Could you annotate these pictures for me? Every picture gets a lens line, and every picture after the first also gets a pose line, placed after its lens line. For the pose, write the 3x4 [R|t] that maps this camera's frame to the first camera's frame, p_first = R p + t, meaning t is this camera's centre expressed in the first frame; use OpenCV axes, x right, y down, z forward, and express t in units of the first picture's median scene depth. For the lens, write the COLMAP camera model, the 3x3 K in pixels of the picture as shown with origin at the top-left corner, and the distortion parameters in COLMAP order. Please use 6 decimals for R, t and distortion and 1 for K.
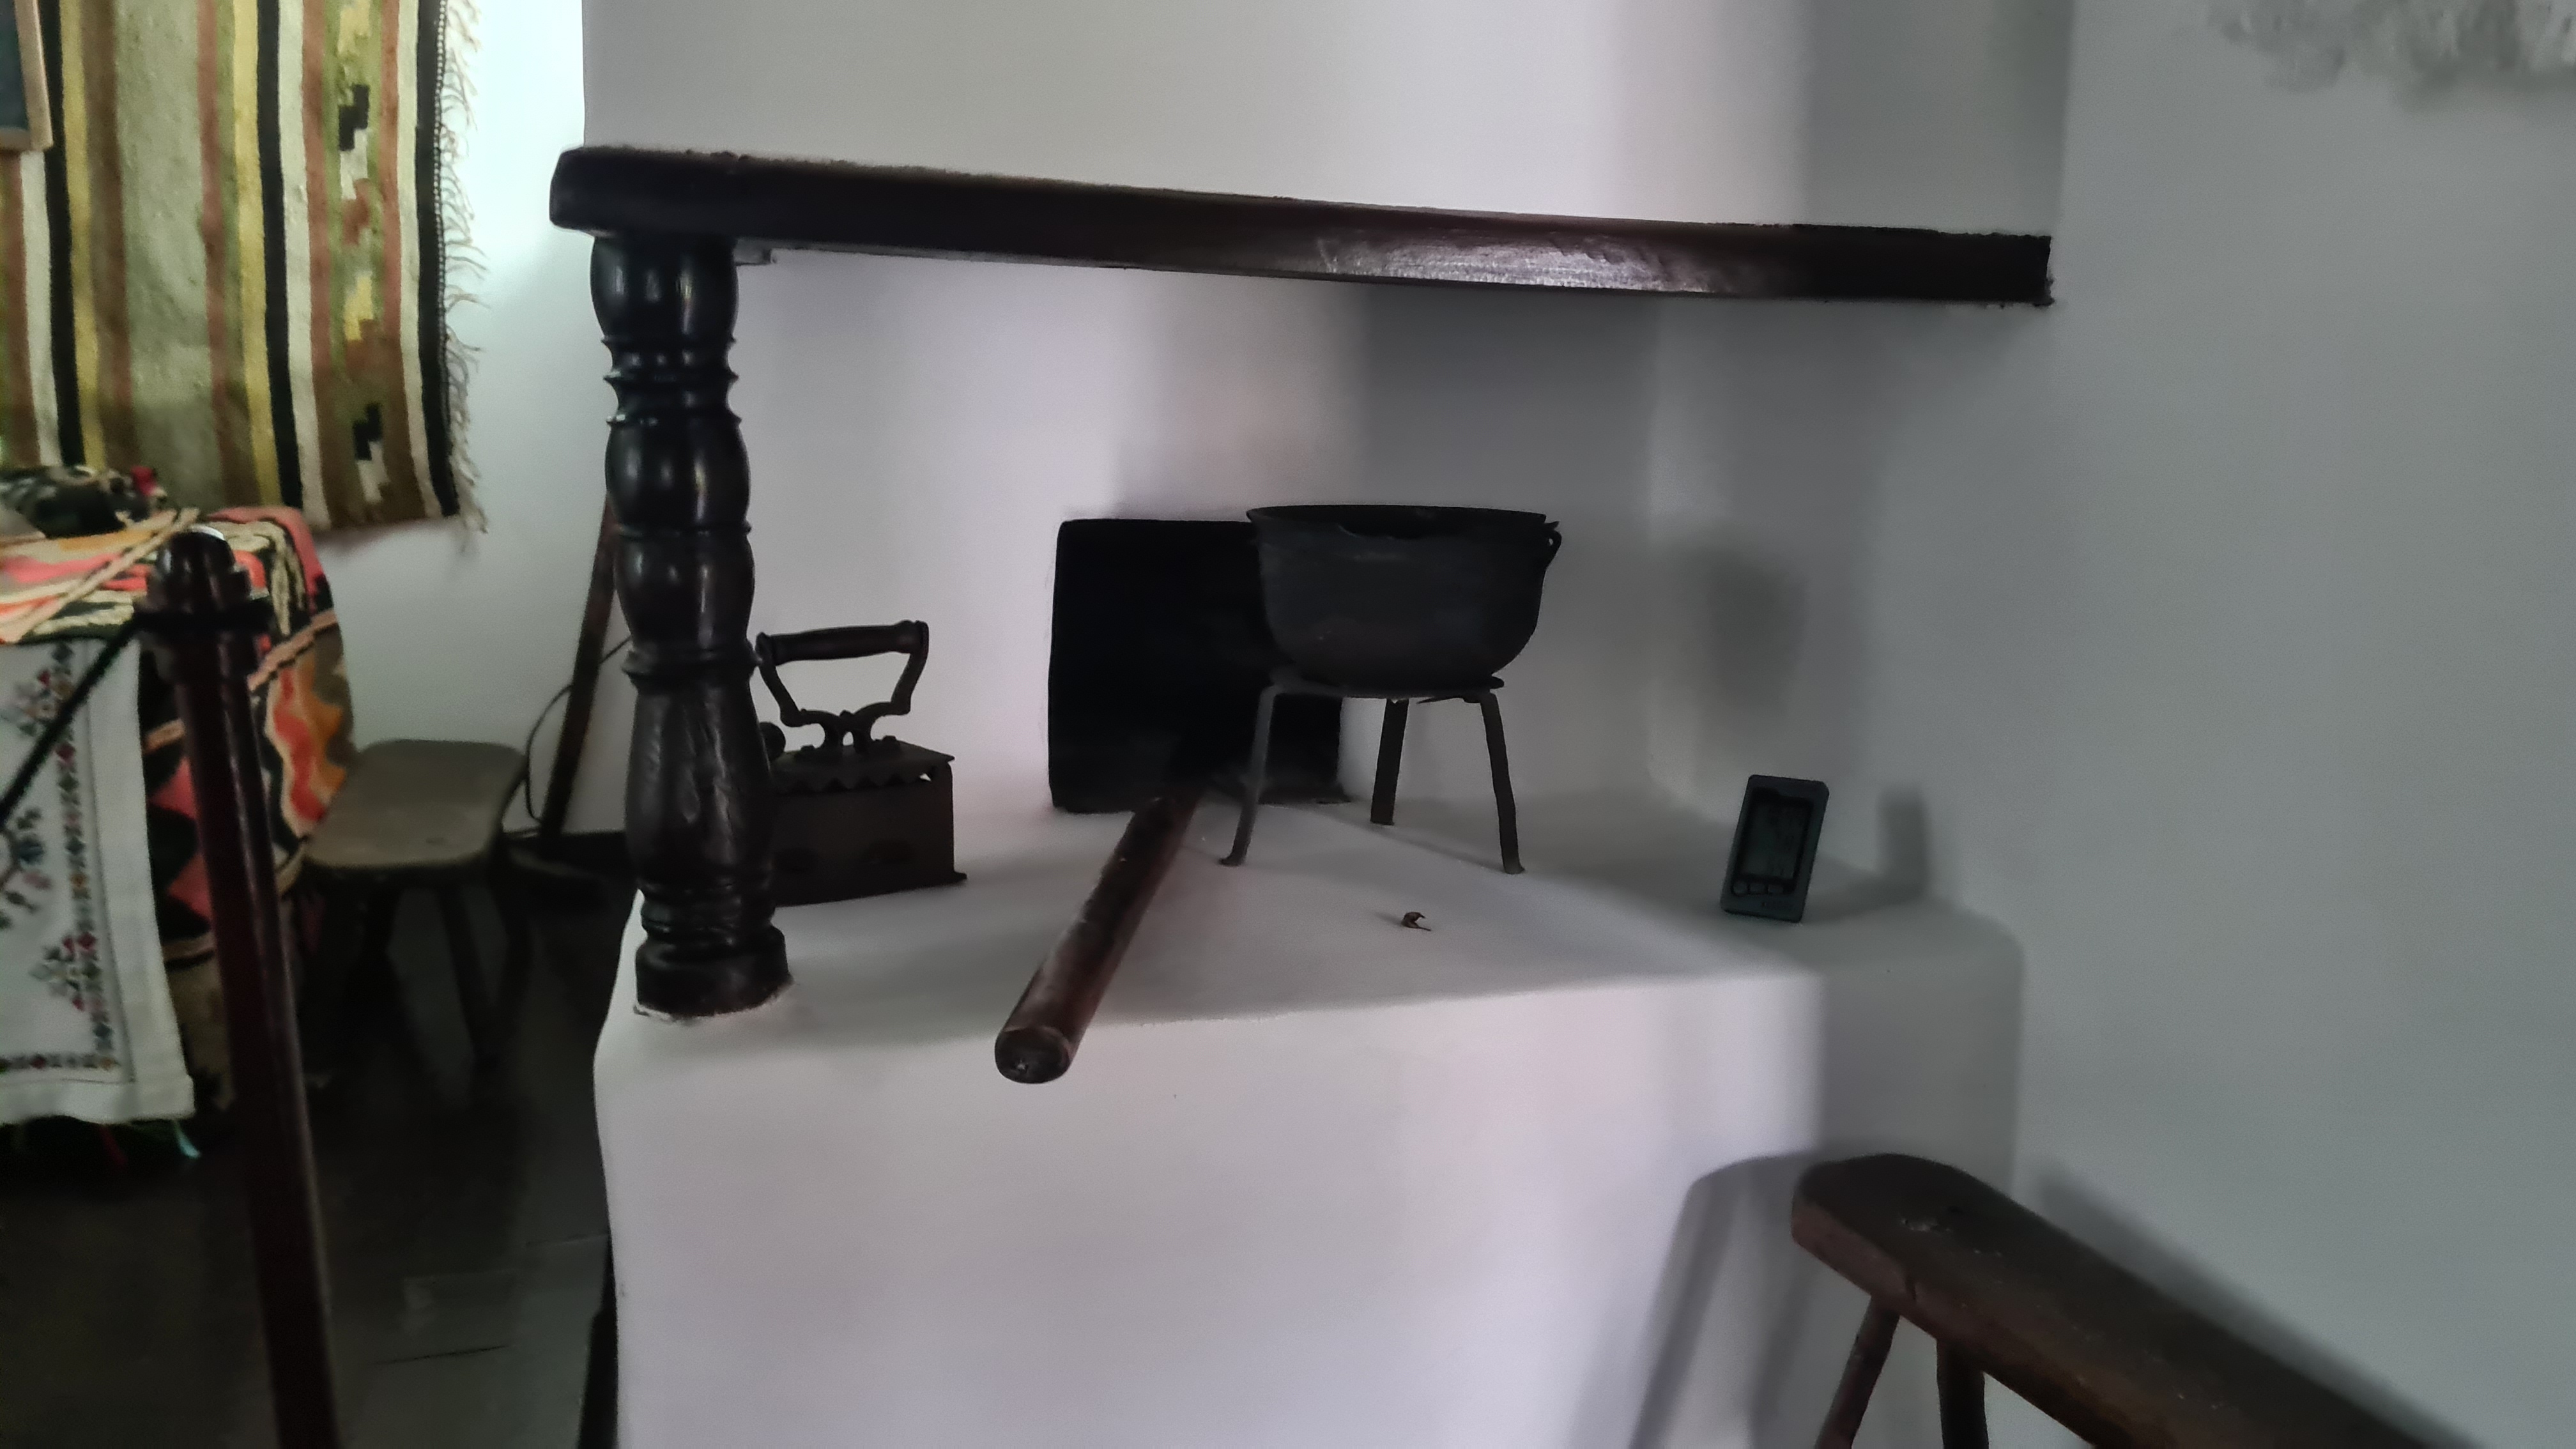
lens RADIAL K [[1919.7, 0, 1287.6], [0, 1919.7, 732.0], [0, 0, 1]] dist [0.034292, -0.017487]
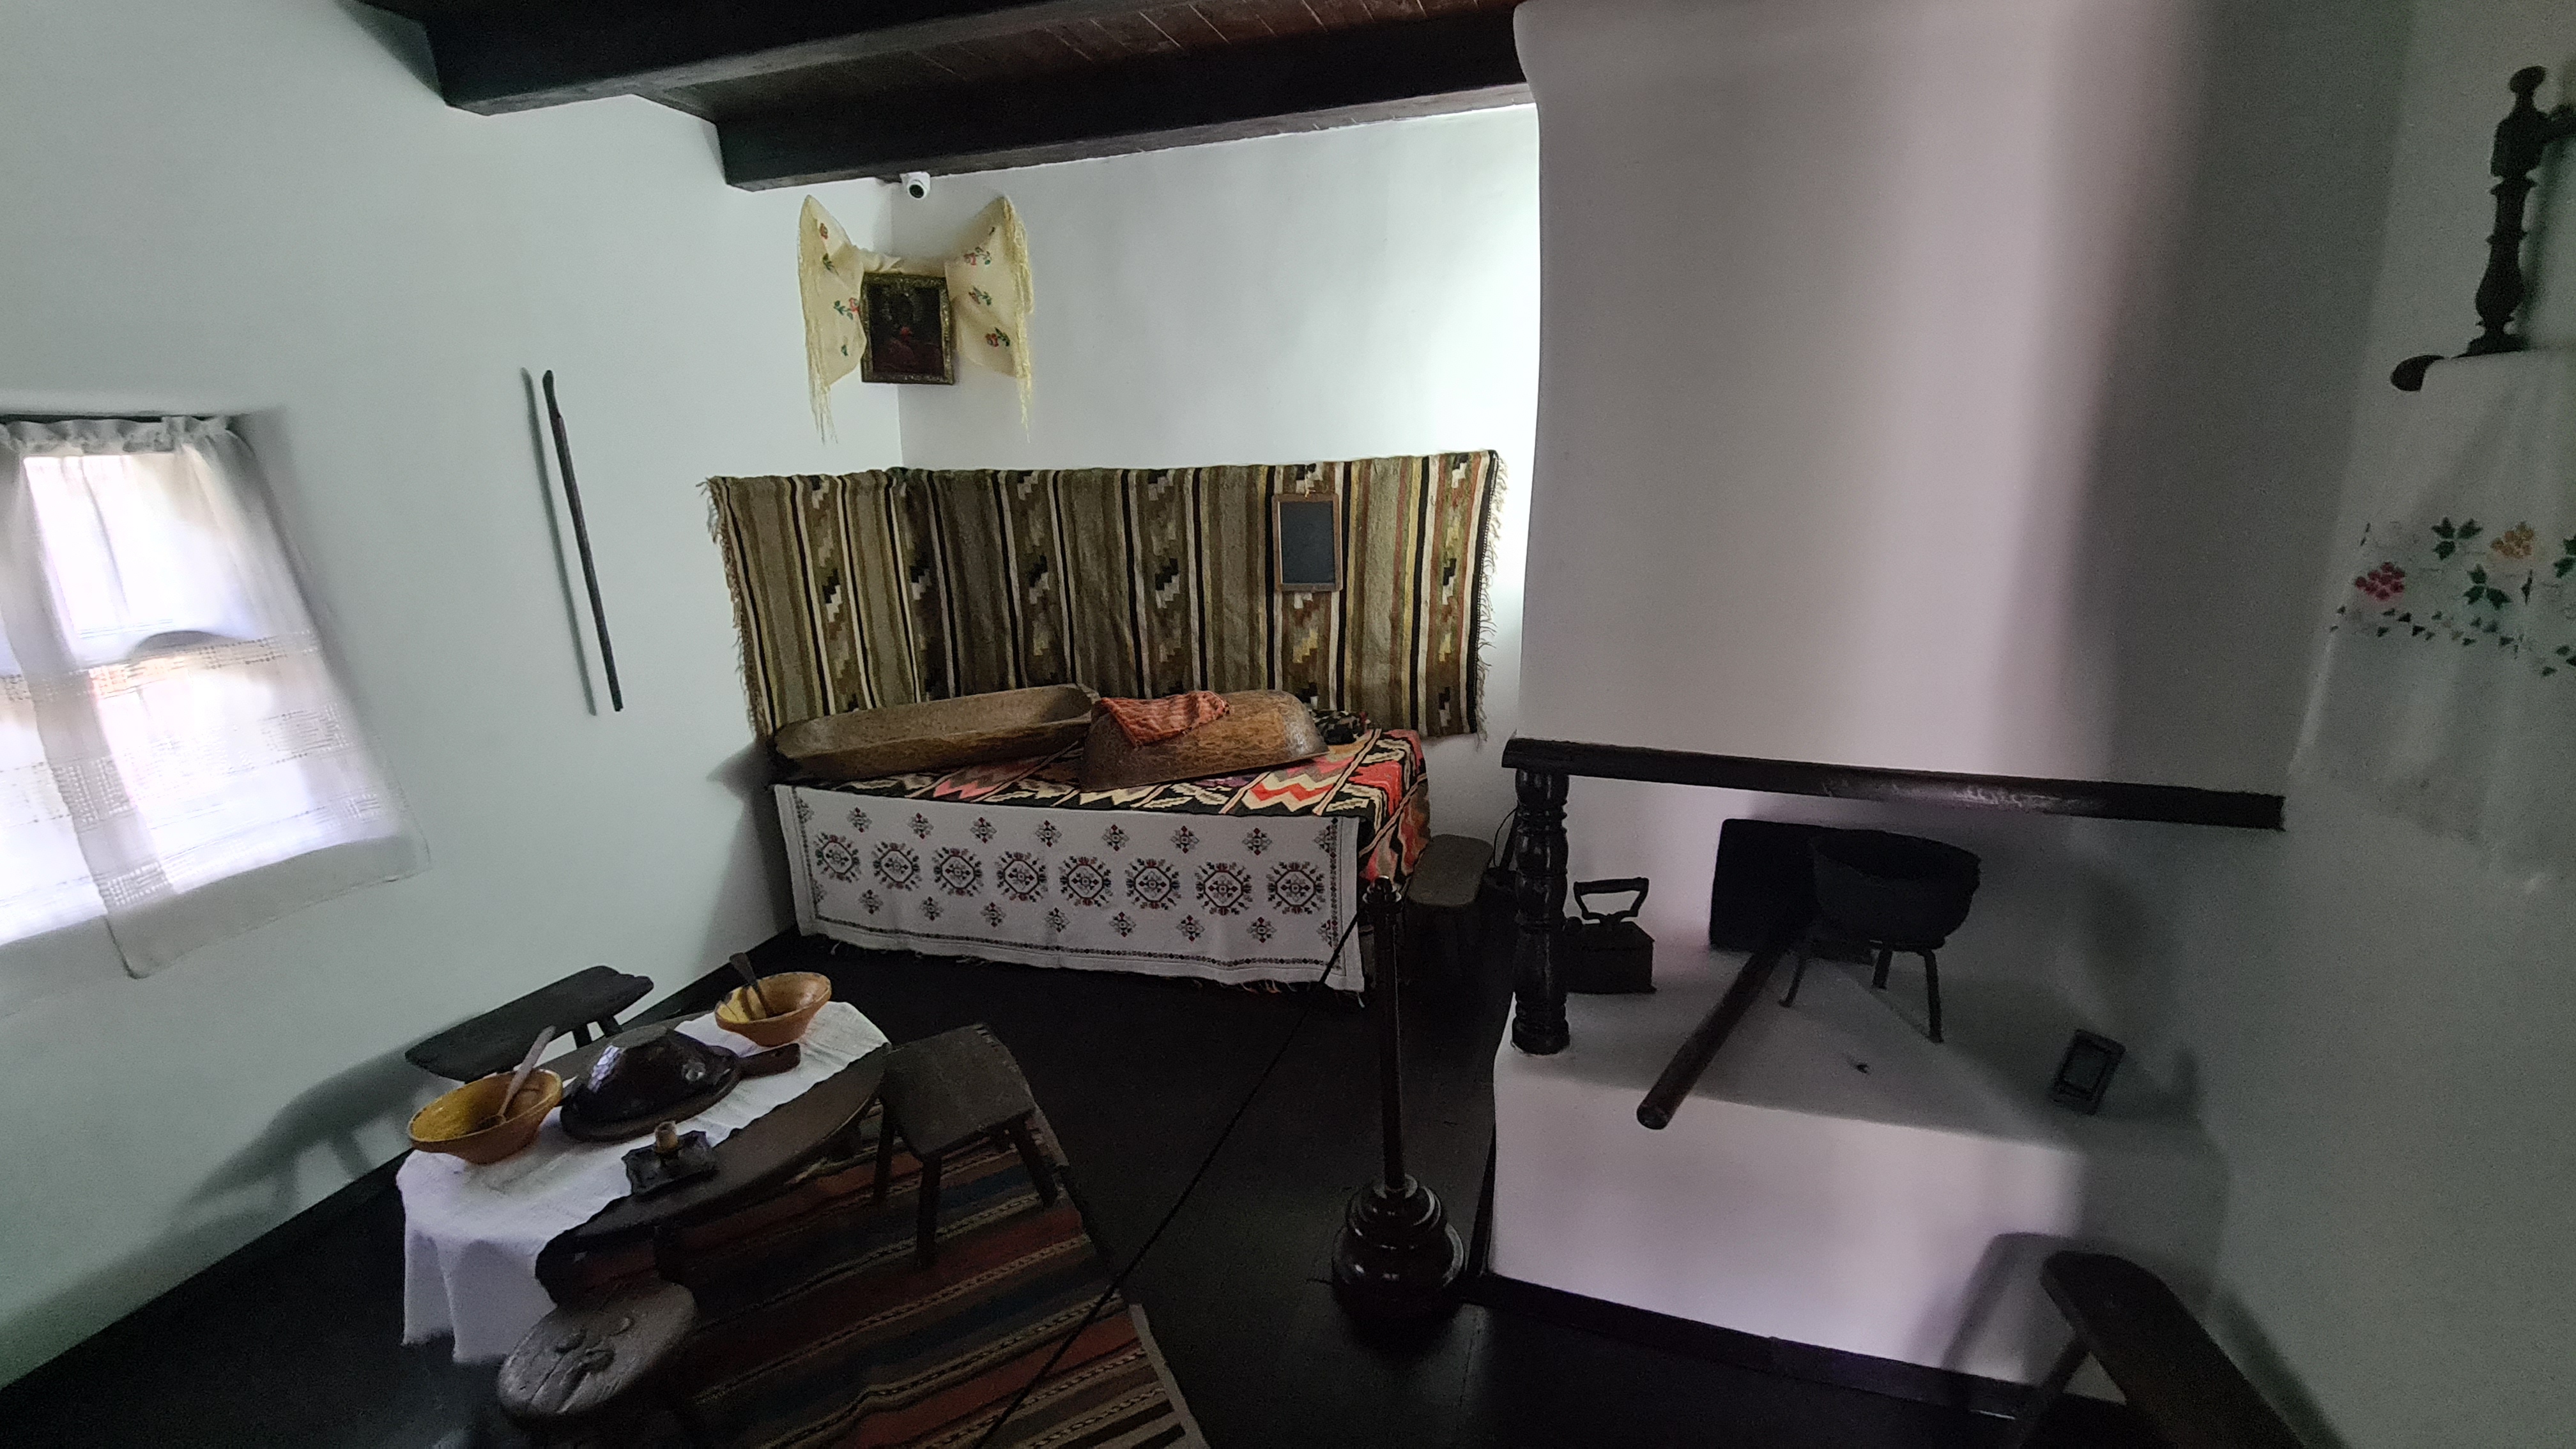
lens RADIAL K [[1047.0, 0, 1299.4], [0, 1047.0, 725.8], [0, 0, 1]] dist [0.000008, -0.000247]
pose [[0.834142, 0.082045, -0.545414, 0.088953], [-0.068661, 0.996629, 0.044911, -0.175652], [0.547260, -0.000014, 0.836963, -0.193102]]
